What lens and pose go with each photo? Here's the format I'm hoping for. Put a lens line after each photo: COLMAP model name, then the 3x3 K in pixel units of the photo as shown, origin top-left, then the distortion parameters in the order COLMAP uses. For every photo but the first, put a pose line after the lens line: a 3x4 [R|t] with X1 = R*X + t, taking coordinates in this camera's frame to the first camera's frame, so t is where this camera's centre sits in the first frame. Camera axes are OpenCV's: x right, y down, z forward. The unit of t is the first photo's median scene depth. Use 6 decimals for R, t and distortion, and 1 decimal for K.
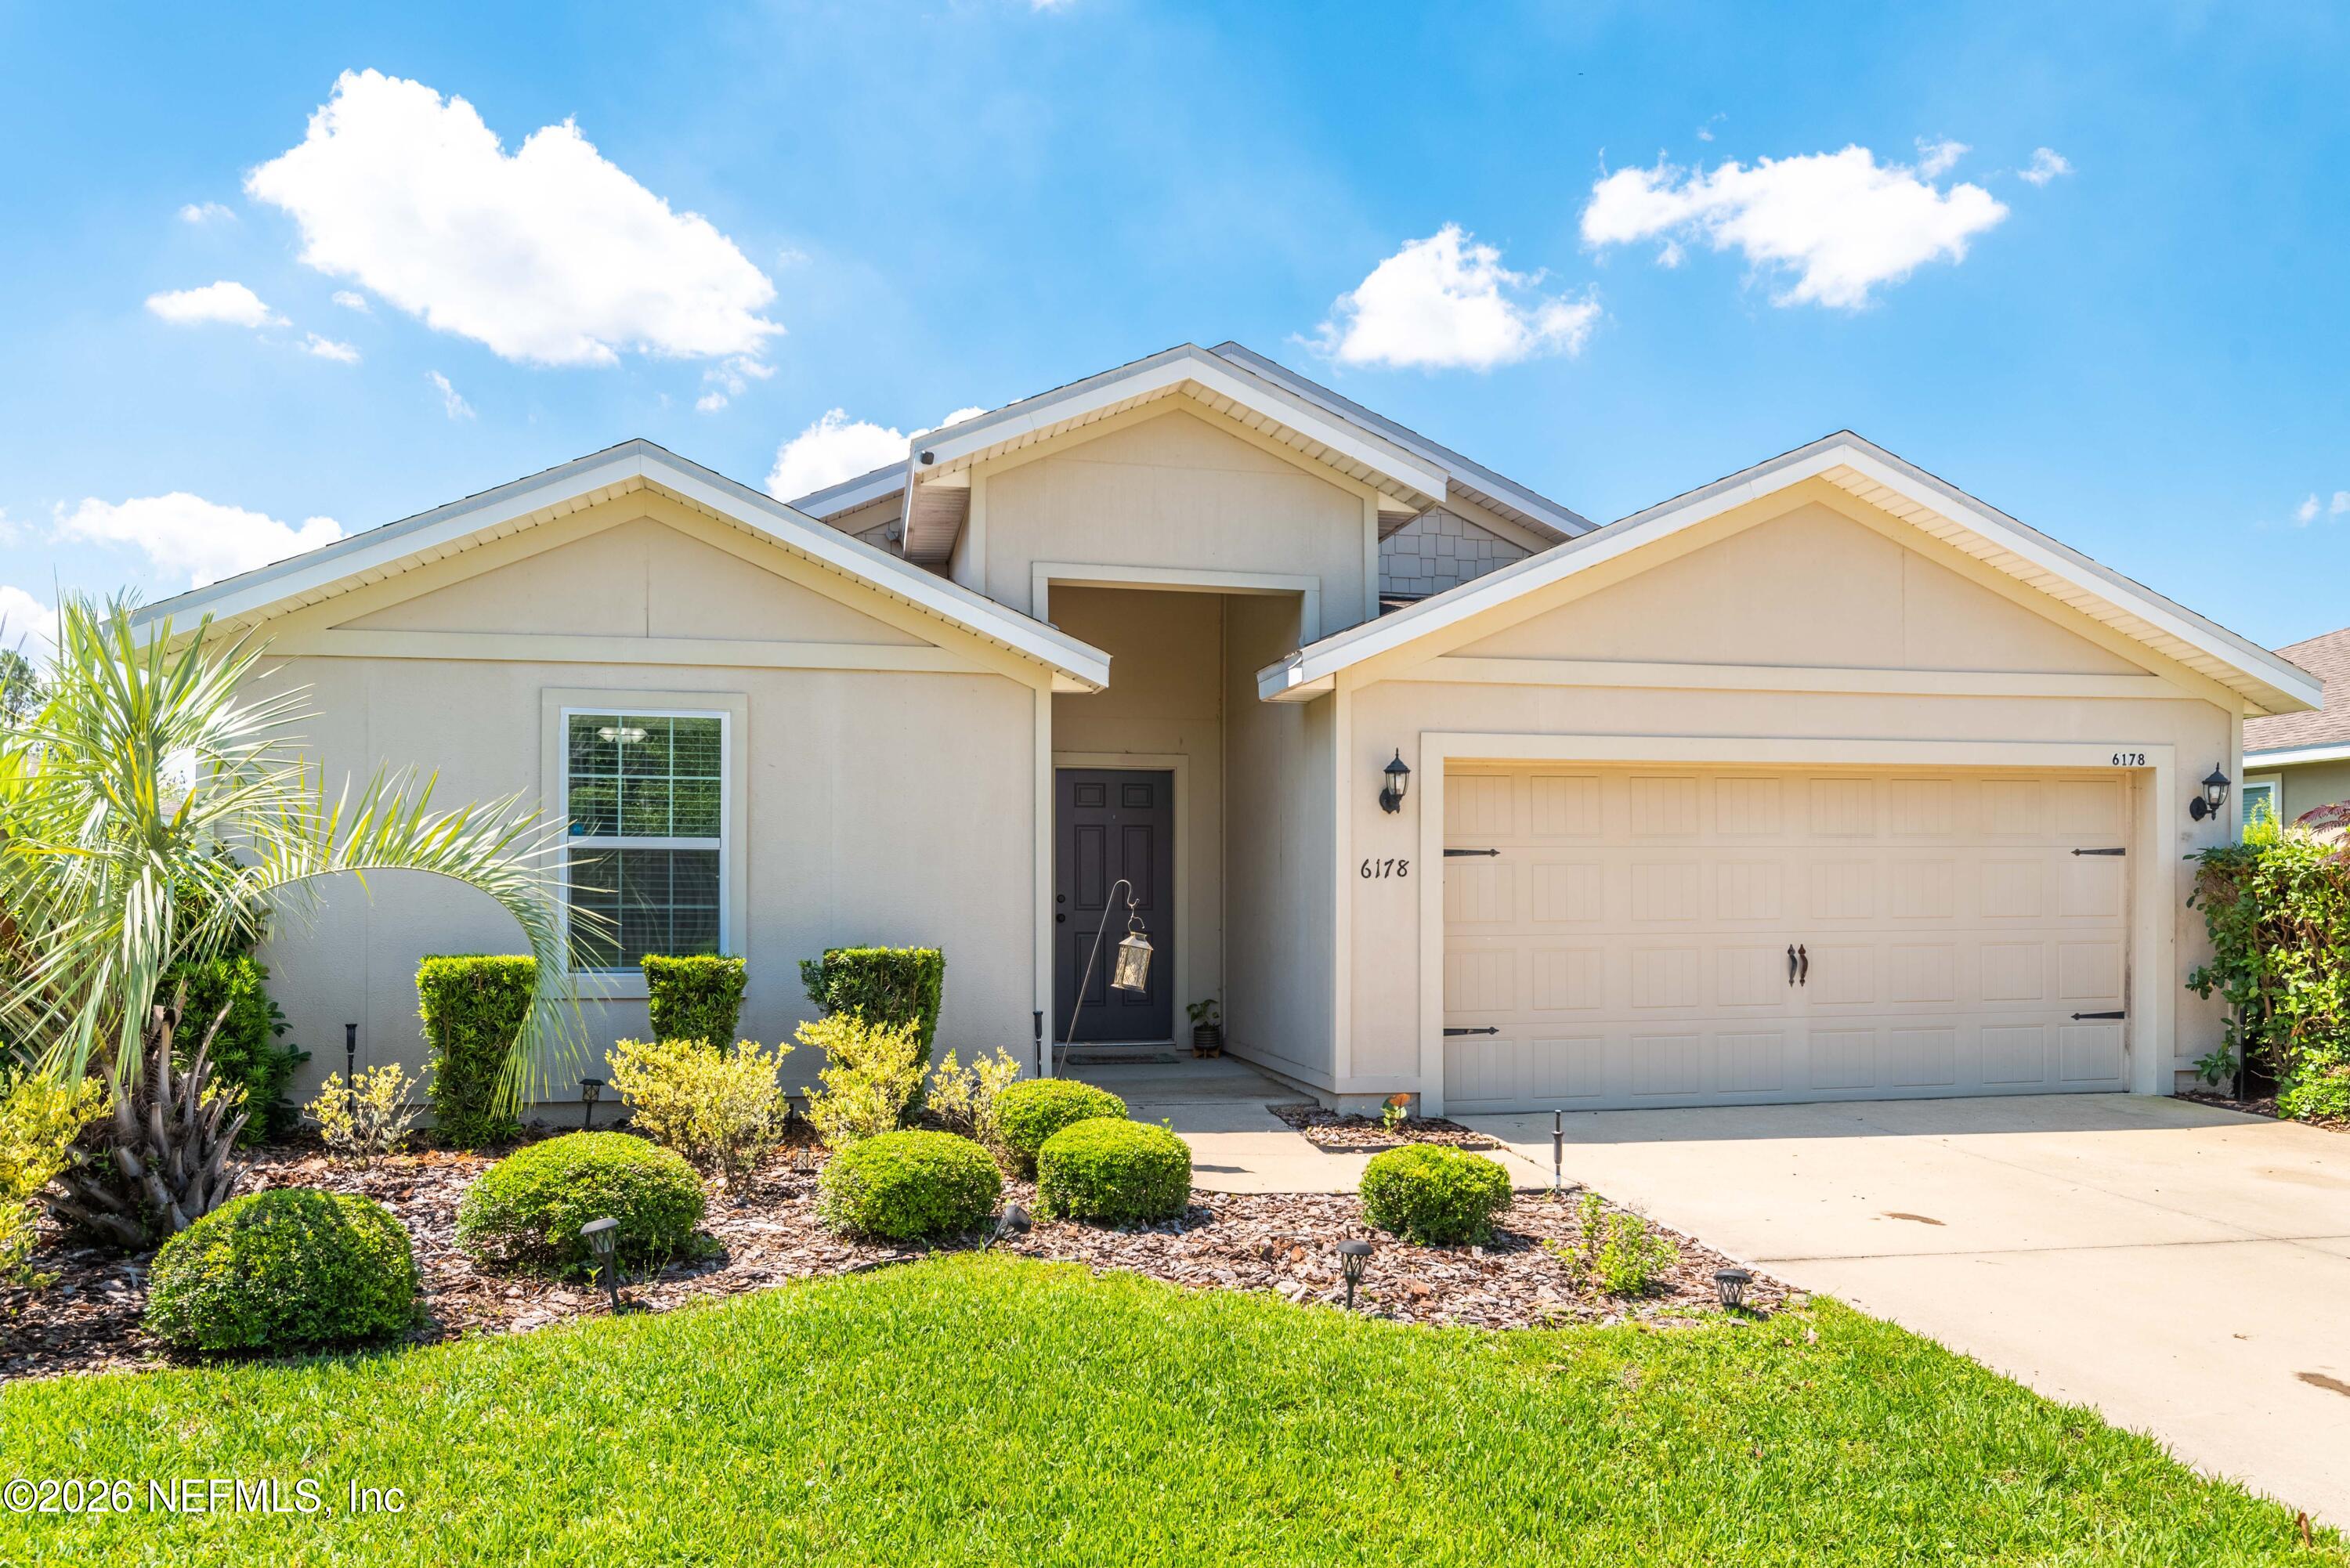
lens RADIAL K [[1630.1, 0, 1175.0], [0, 1630.1, 890.9], [0, 0, 1]] dist [-0.002218, -0.001976]
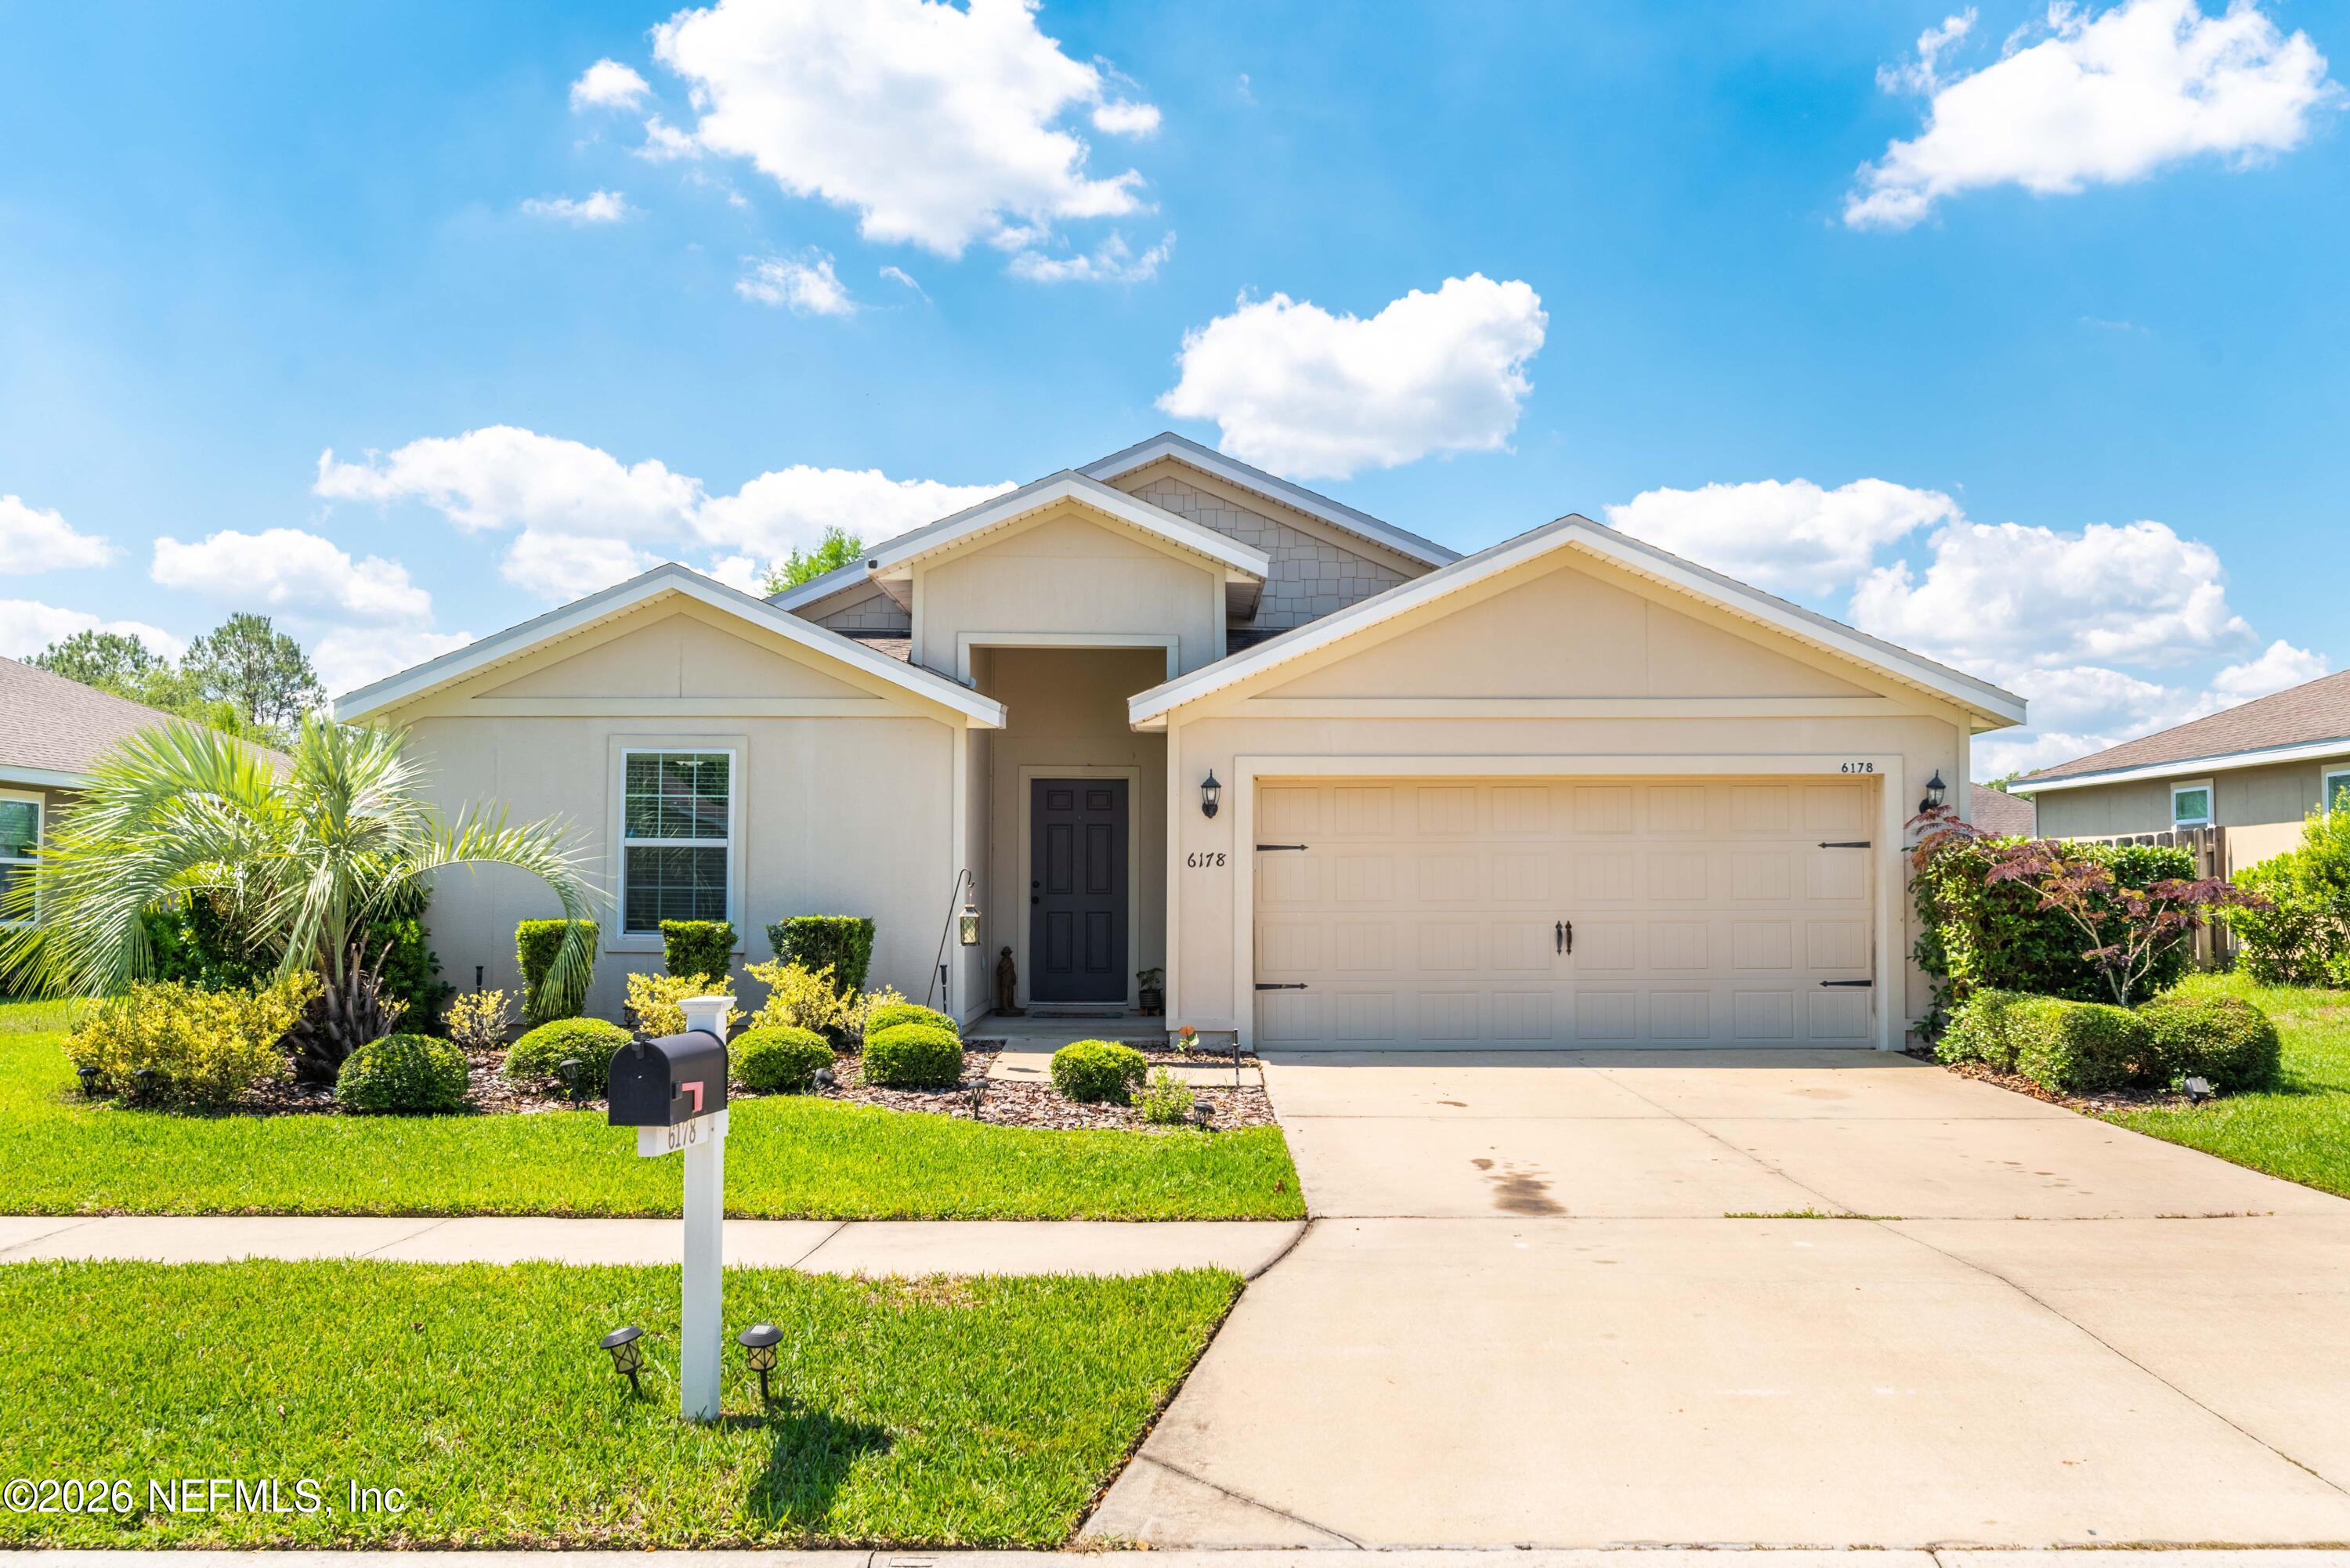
lens RADIAL K [[2024.3, 0, 1175.4], [0, 2024.3, 783.7], [0, 0, 1]] dist [-0.002287, 0.001474]
pose [[0.979875, -0.008730, -0.199423, 0.456646], [-0.001333, 0.998735, -0.050270, 0.007372], [0.199609, 0.049524, 0.978623, -0.645406]]
